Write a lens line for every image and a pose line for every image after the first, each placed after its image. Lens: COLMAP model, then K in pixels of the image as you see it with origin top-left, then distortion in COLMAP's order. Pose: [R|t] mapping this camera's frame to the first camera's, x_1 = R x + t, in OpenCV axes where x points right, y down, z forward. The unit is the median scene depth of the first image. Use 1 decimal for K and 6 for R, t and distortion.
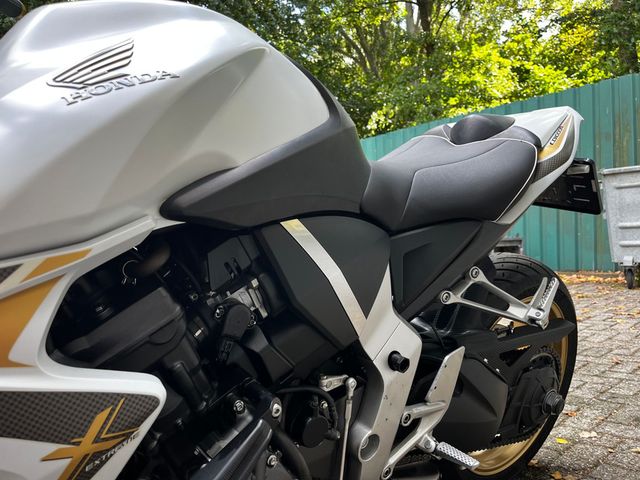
lens RADIAL K [[487.8, 0, 317.9], [0, 487.8, 244.2], [0, 0, 1]] dist [0.050410, -0.074420]
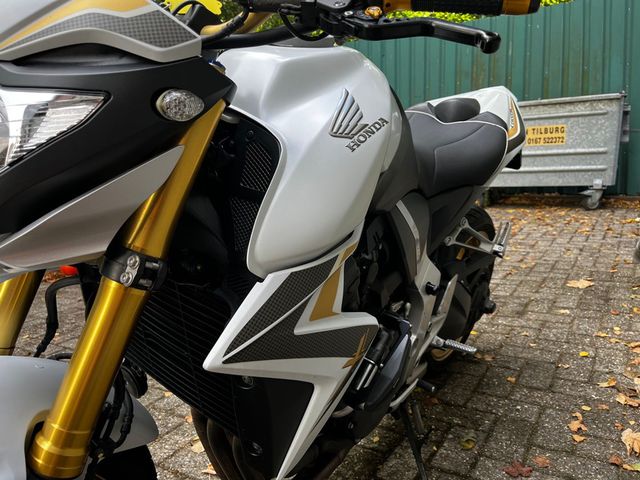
lens RADIAL K [[487.8, 0, 317.0], [0, 487.8, 239.3], [0, 0, 1]] dist [0.050410, -0.074420]
pose [[0.959976, -0.051507, 0.275305, -0.485809], [0.009864, 0.988553, 0.150554, -0.110968], [-0.279908, -0.141813, 0.949495, -0.225760]]
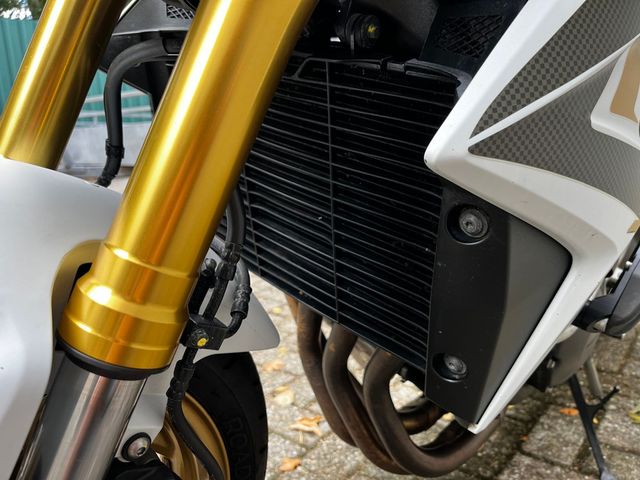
lens RADIAL K [[487.8, 0, 316.6], [0, 487.8, 241.3], [0, 0, 1]] dist [0.050410, -0.074420]
pose [[0.984835, -0.029340, 0.170998, -0.572339], [-0.003862, 0.981646, 0.190675, 0.130007], [-0.173453, -0.188444, 0.966645, 0.102318]]
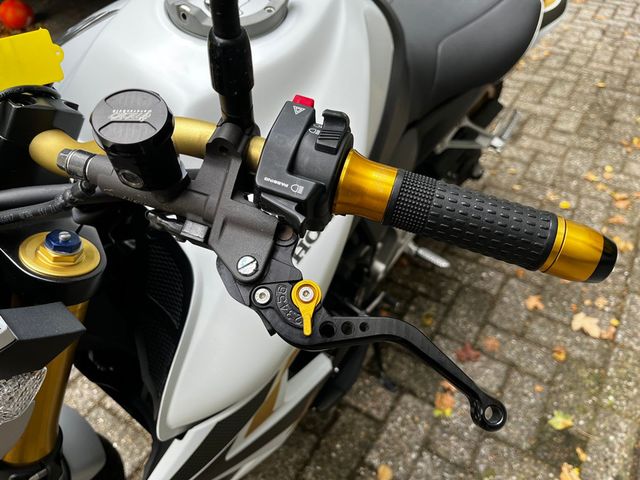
lens RADIAL K [[487.8, 0, 322.3], [0, 487.8, 239.8], [0, 0, 1]] dist [0.050410, -0.074420]
pose [[0.956253, -0.168507, 0.239136, -0.326402], [-0.028767, 0.759318, 0.650084, -0.483045], [-0.291124, -0.628524, 0.721252, 0.095378]]
